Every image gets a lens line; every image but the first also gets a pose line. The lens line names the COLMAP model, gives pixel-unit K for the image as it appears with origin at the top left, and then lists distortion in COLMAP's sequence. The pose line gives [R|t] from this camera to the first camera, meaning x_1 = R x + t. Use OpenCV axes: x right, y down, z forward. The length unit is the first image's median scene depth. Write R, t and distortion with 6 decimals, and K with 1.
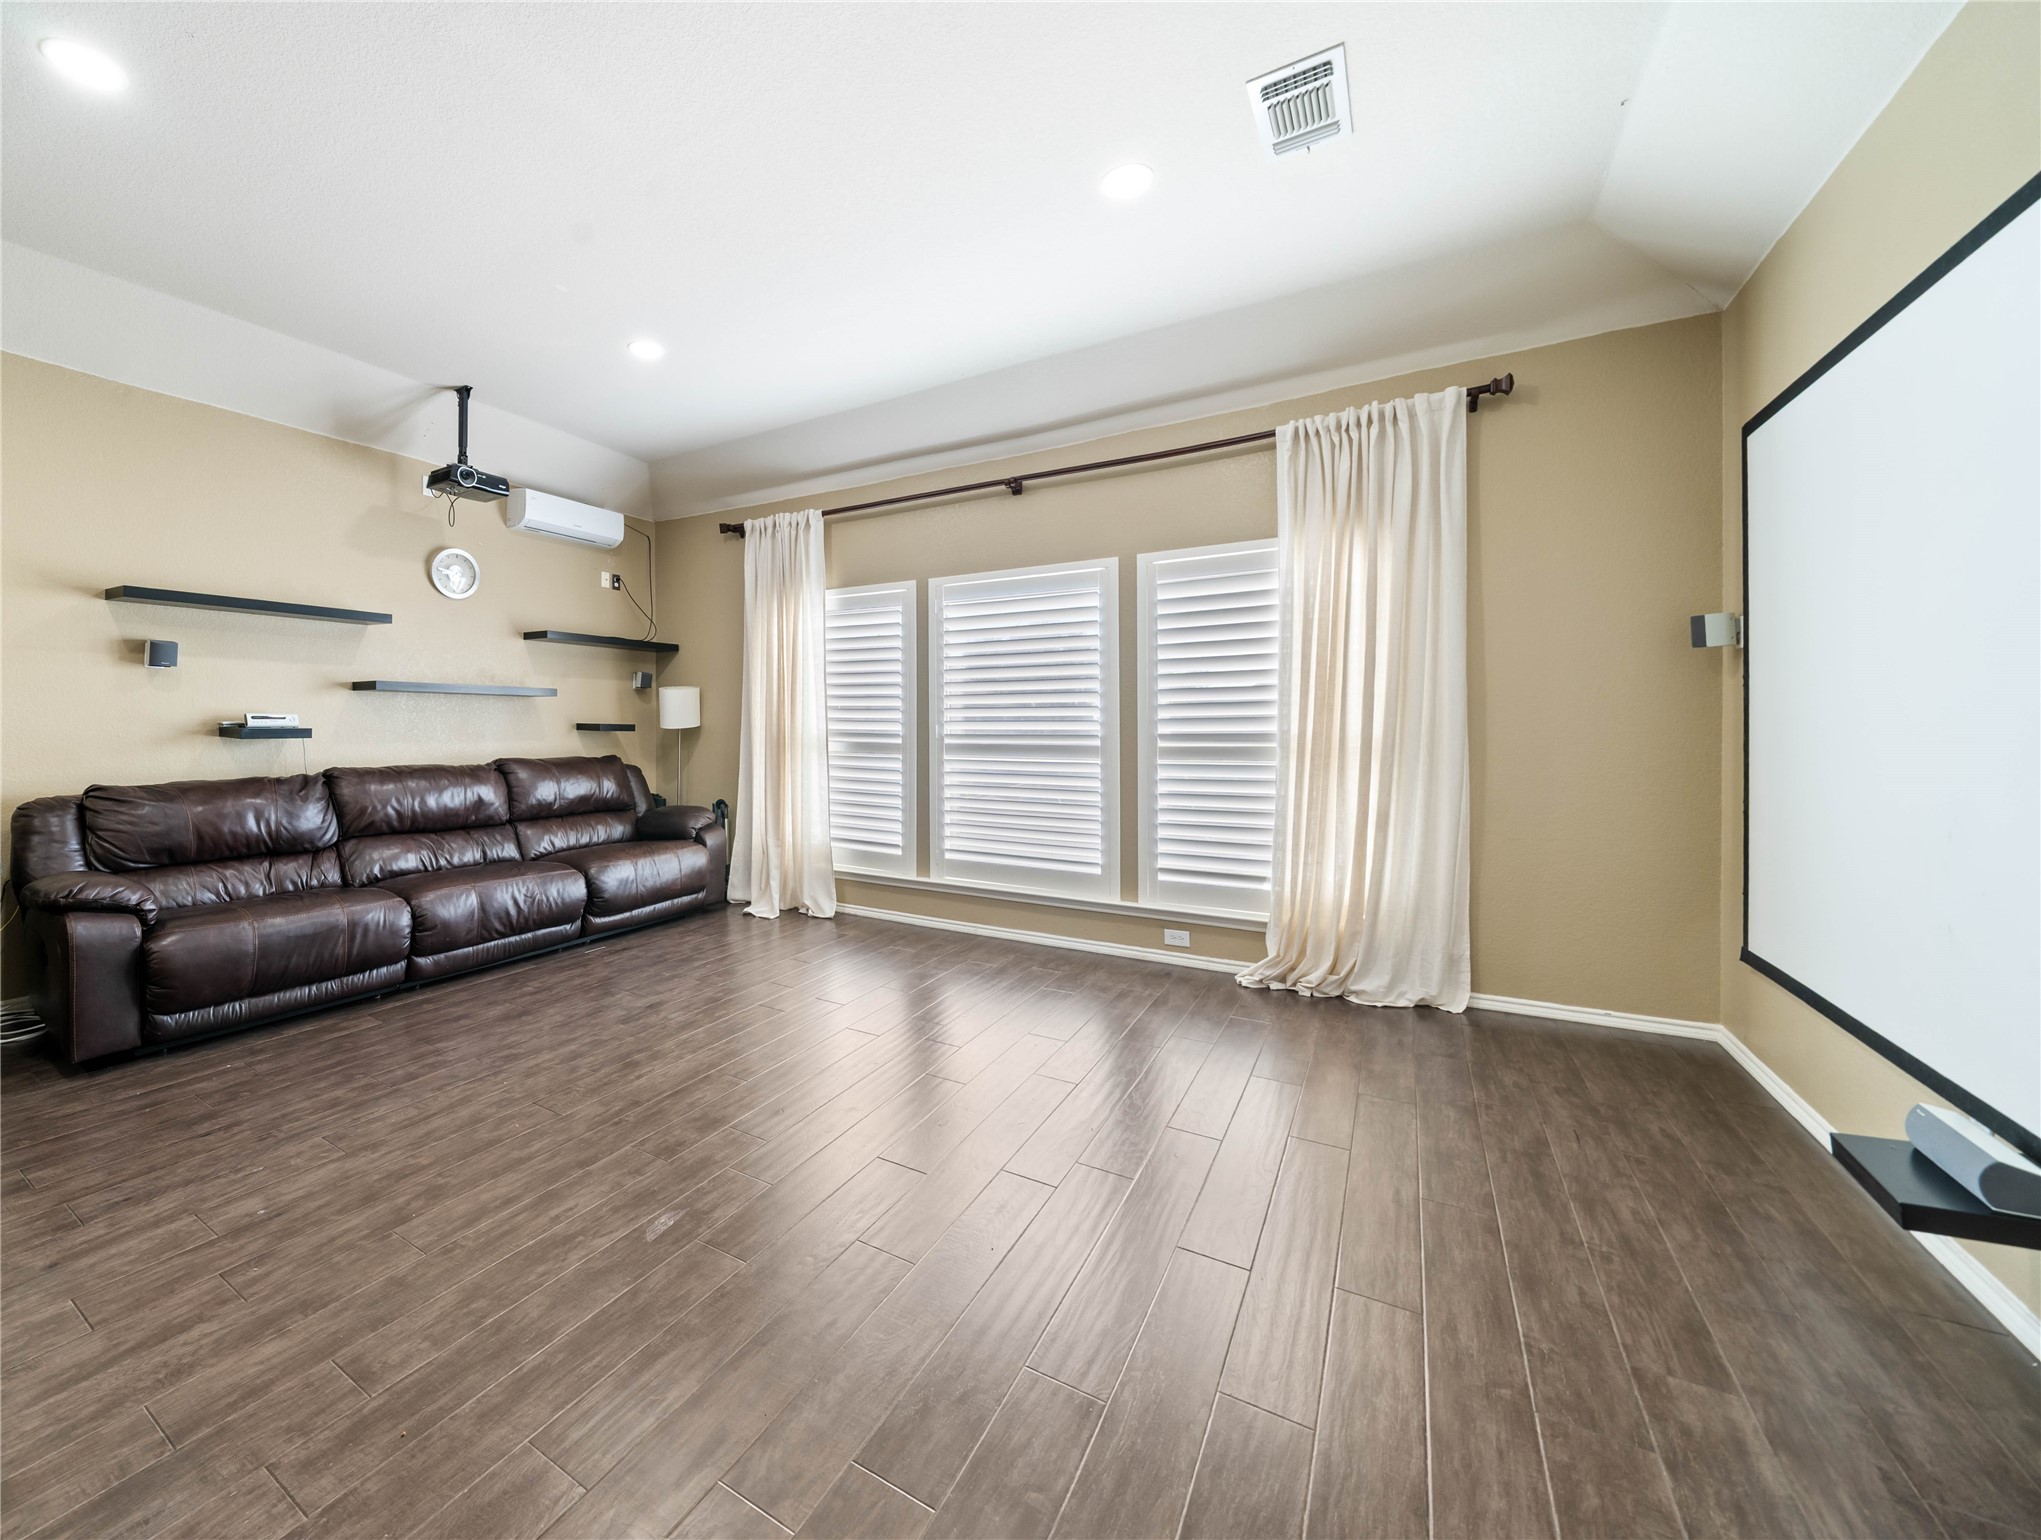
lens RADIAL K [[724.3, 0, 992.6], [0, 724.3, 741.6], [0, 0, 1]] dist [-0.010626, -0.000067]
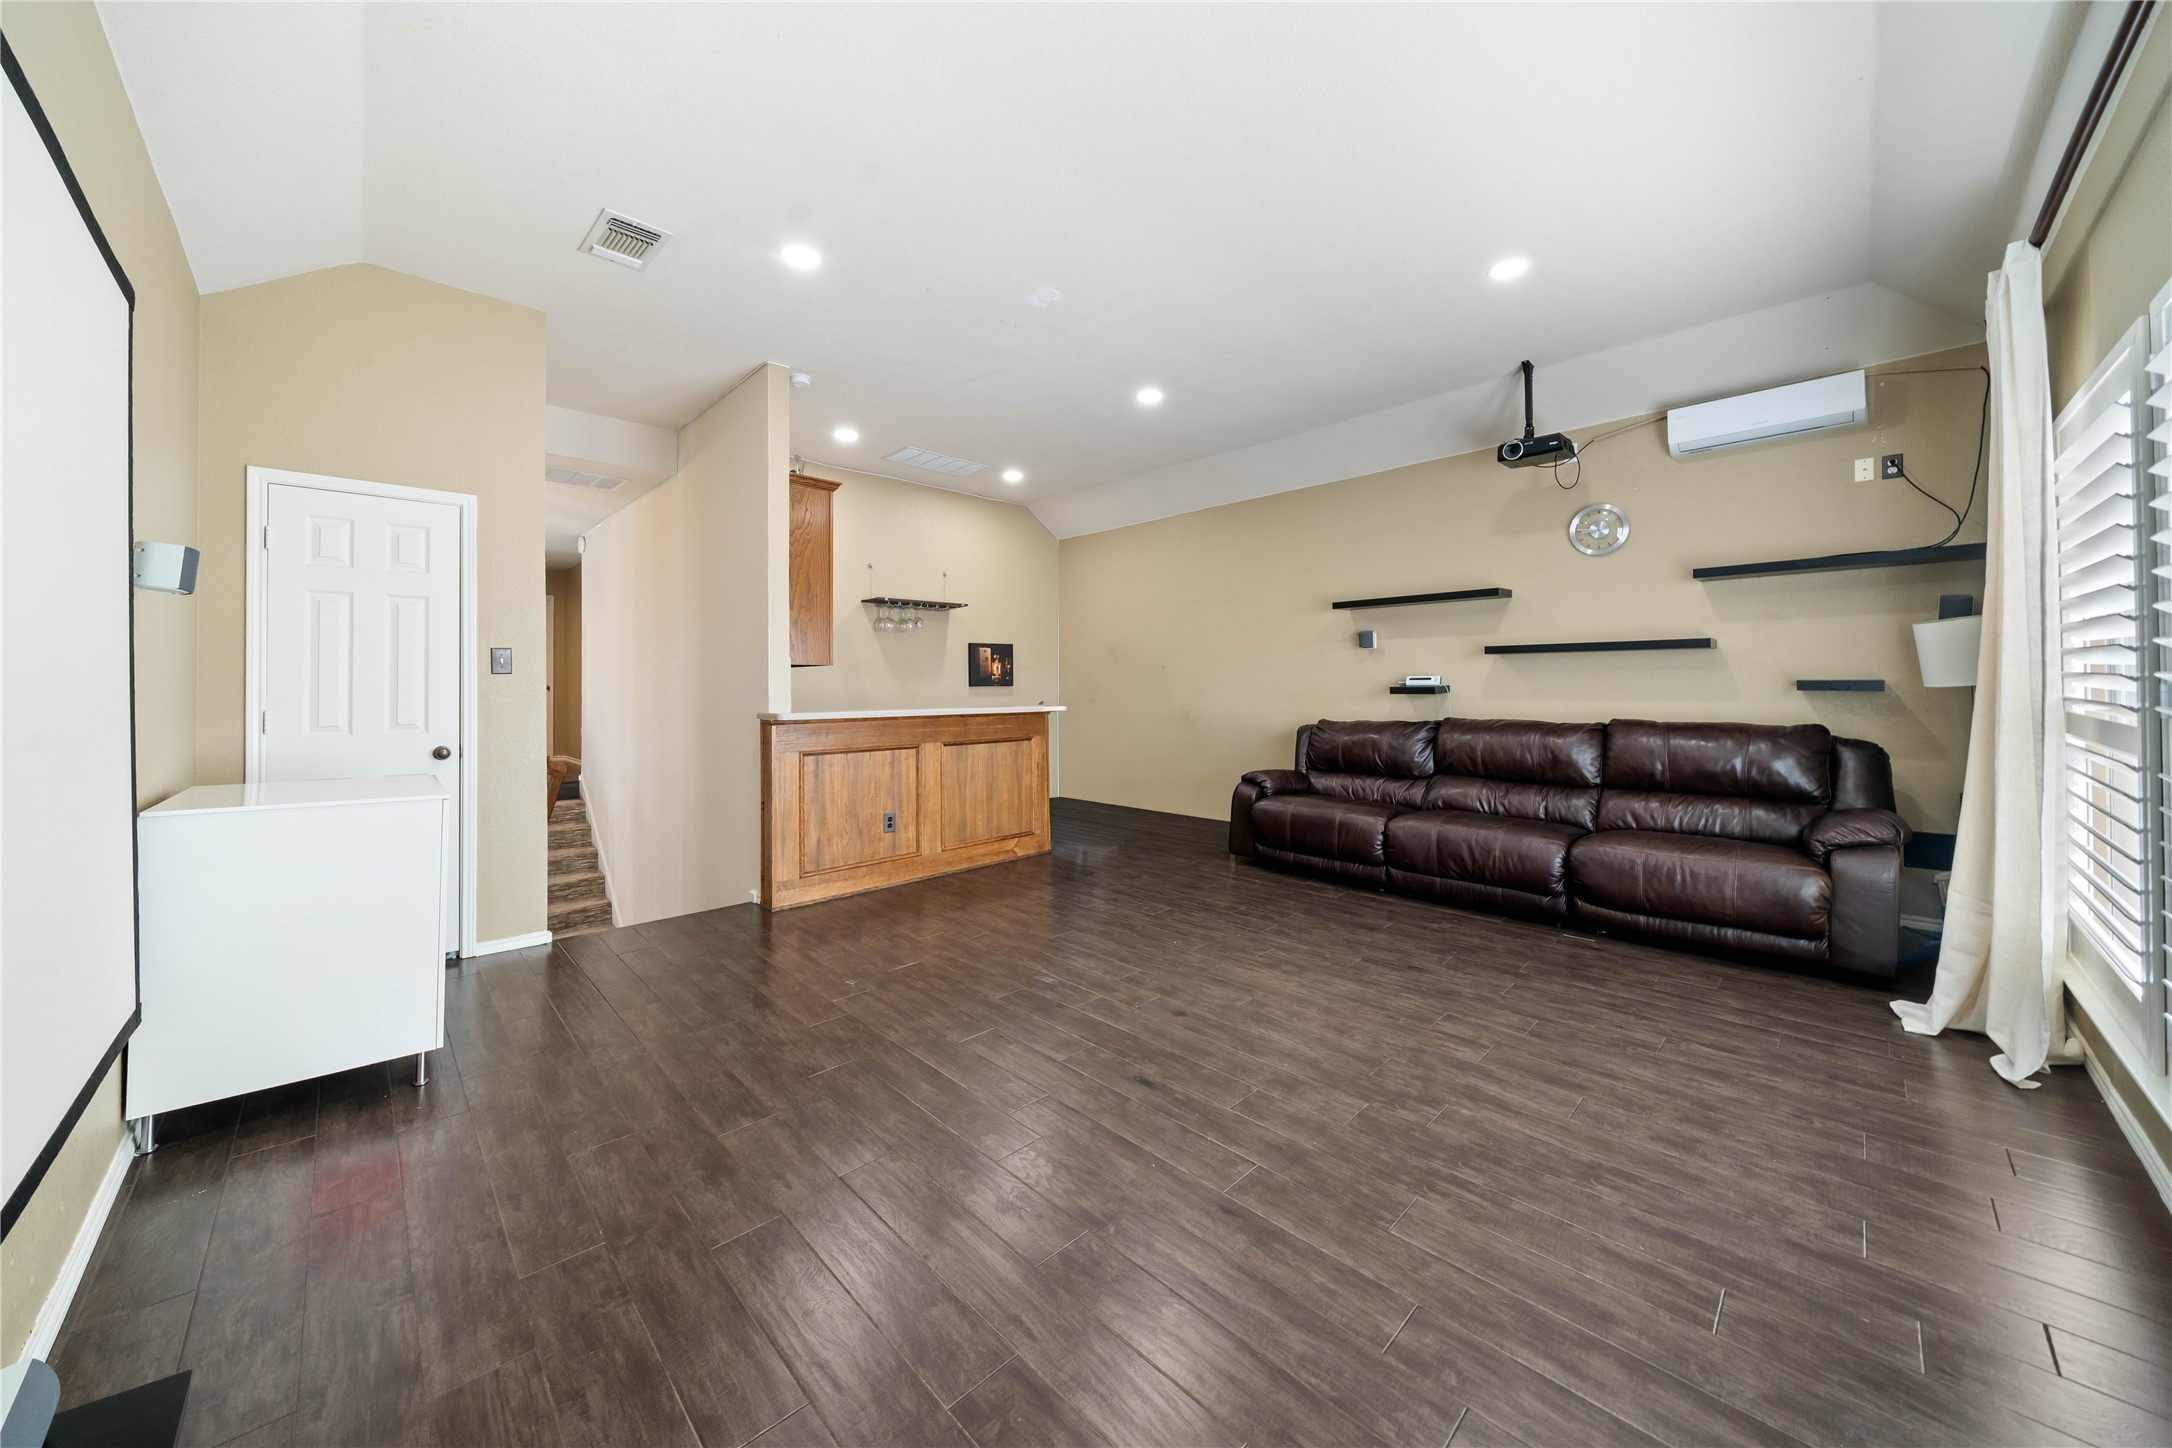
lens RADIAL K [[760.7, 0, 1027.4], [0, 760.7, 678.0], [0, 0, 1]] dist [-0.003031, -0.000223]
pose [[-0.308130, -0.003292, -0.951339, 0.694434], [-0.010635, 0.999943, -0.000016, -0.029864], [0.951285, 0.010113, -0.308148, 0.807005]]
